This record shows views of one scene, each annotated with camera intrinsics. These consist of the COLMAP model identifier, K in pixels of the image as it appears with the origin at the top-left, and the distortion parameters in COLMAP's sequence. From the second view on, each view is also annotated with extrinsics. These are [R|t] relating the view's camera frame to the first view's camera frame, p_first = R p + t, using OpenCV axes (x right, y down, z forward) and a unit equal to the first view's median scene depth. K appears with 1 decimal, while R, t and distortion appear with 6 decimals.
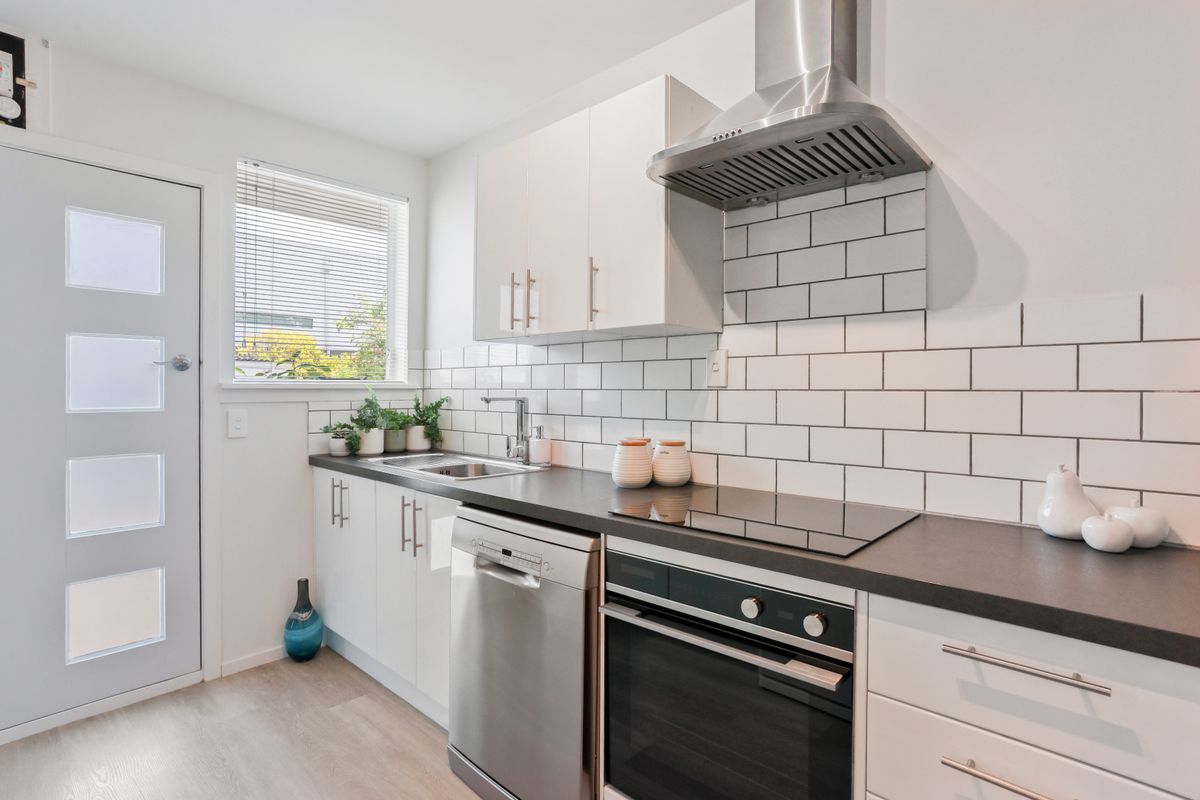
lens RADIAL K [[583.3, 0, 602.6], [0, 583.3, 394.2], [0, 0, 1]] dist [0.003918, 0.001137]
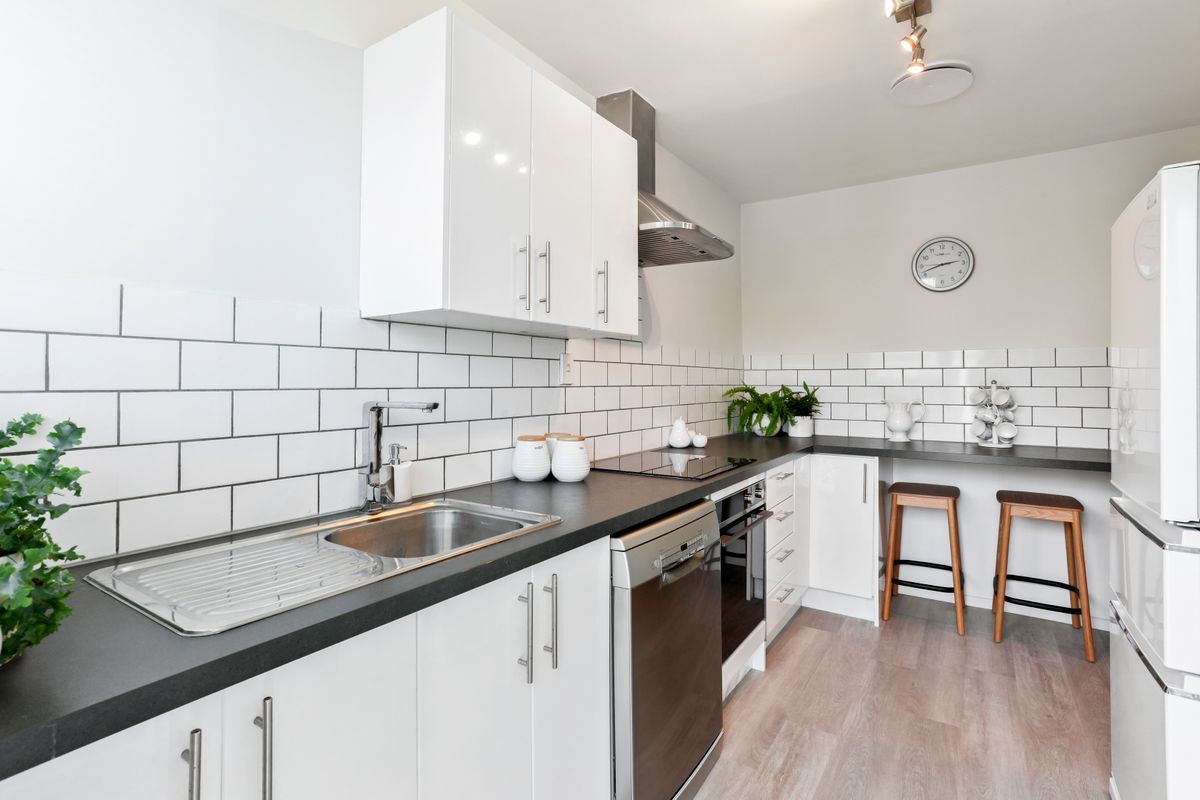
lens RADIAL K [[571.7, 0, 602.5], [0, 571.7, 381.4], [0, 0, 1]] dist [-0.000221, 0.000301]
pose [[-0.148088, 0.004926, 0.988962, -0.340134], [0.018239, 0.999831, -0.002249, -0.005308], [-0.988806, 0.017704, -0.148153, 0.386400]]
